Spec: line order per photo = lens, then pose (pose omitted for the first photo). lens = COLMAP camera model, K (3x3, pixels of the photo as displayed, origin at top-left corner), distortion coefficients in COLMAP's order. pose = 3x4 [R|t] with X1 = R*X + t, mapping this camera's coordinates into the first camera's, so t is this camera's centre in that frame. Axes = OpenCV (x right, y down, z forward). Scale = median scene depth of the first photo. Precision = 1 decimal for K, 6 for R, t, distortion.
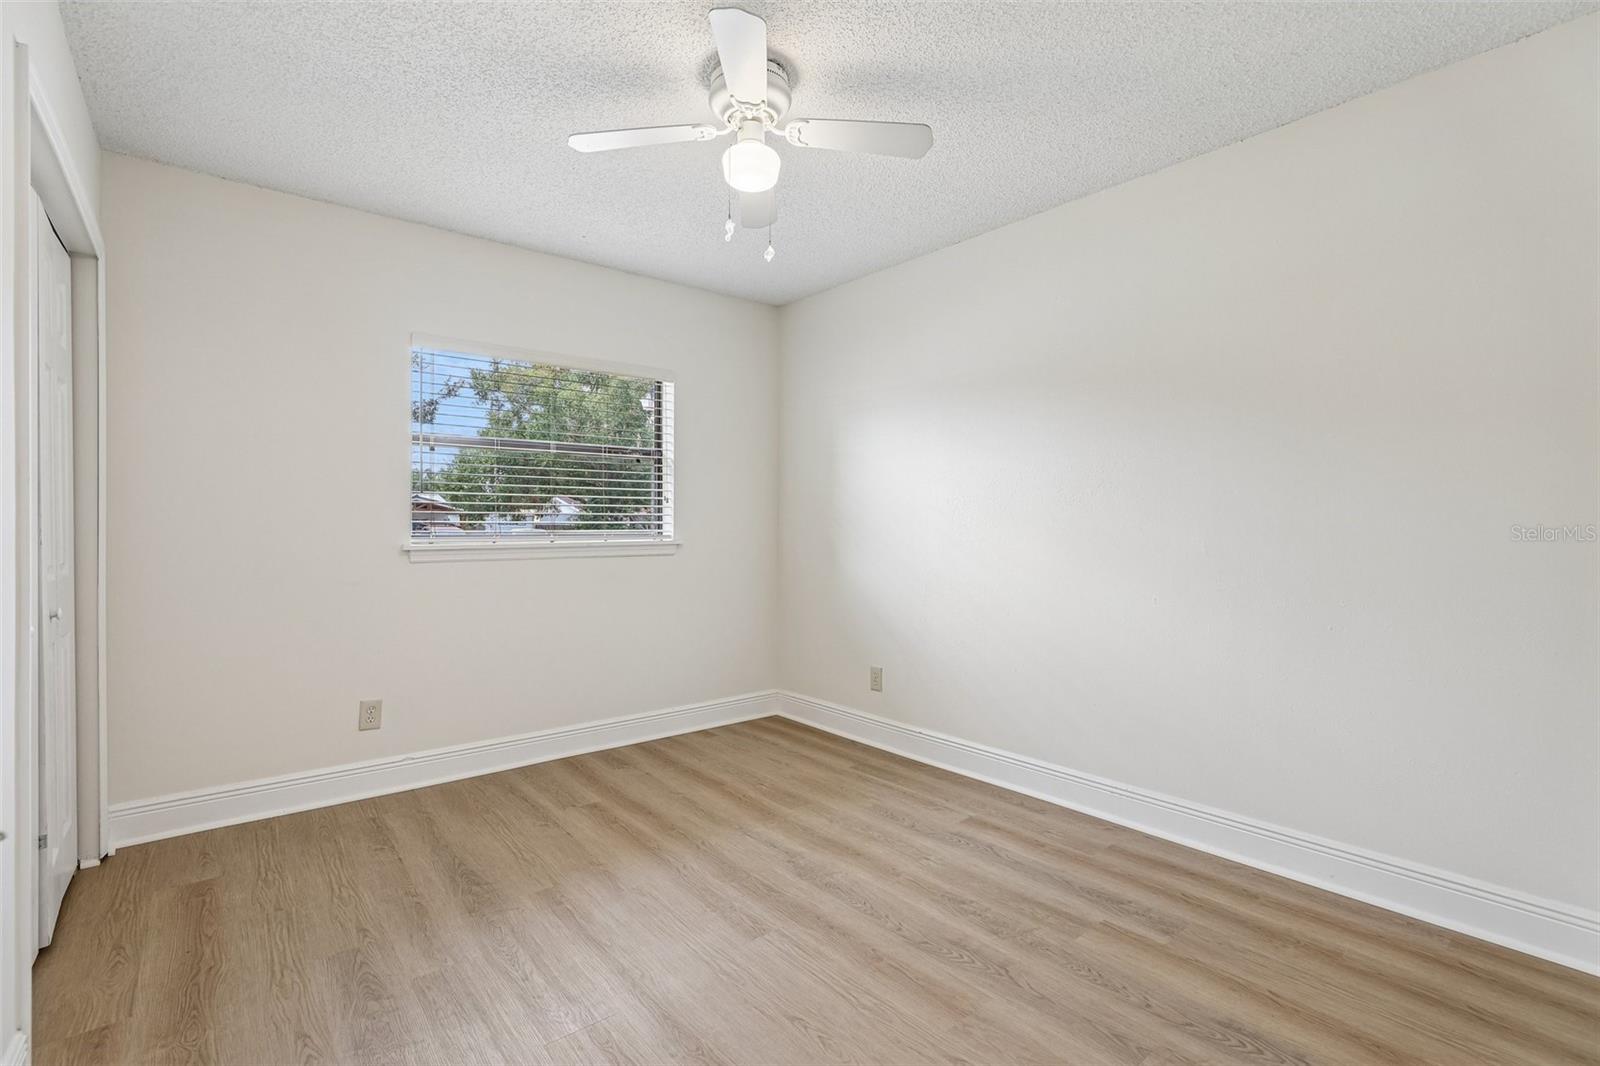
lens RADIAL K [[744.2, 0, 798.5], [0, 744.2, 523.2], [0, 0, 1]] dist [-0.018485, 0.010147]
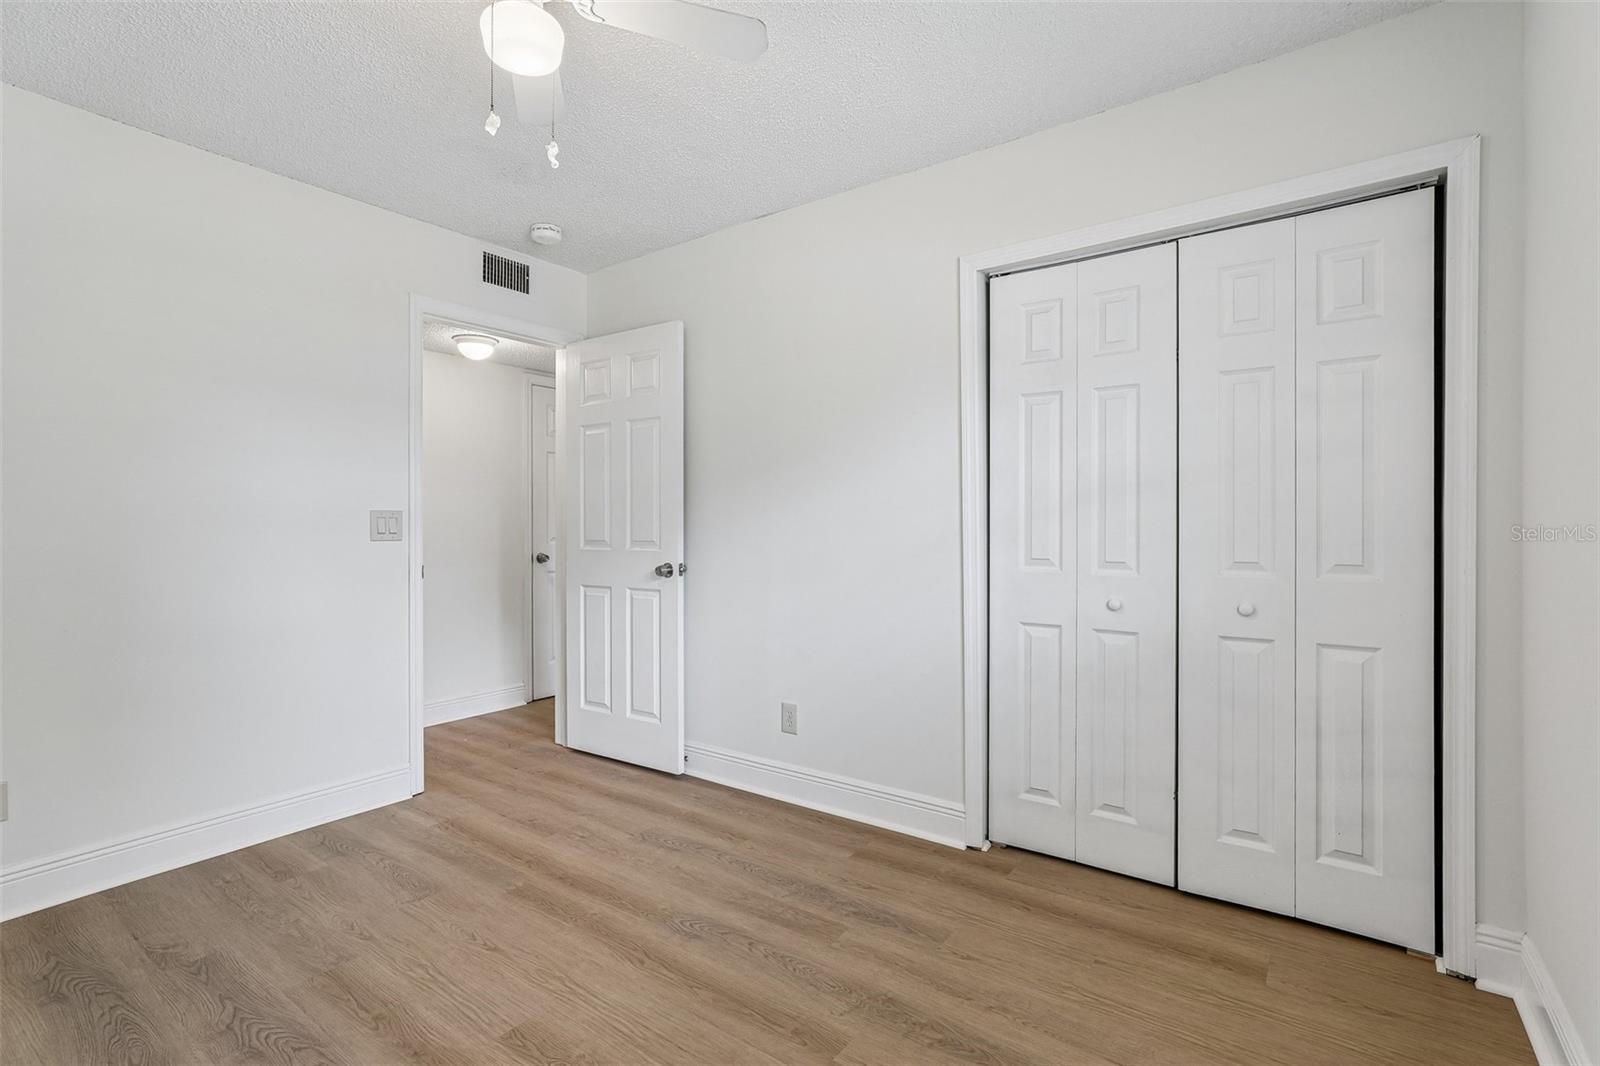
lens RADIAL K [[744.2, 0, 798.5], [0, 744.2, 523.2], [0, 0, 1]] dist [-0.018485, 0.010147]
pose [[-0.965636, 0.007155, -0.259800, -0.149526], [0.006658, 0.999974, 0.002794, -0.004614], [0.259813, 0.000968, -0.965658, 1.937411]]
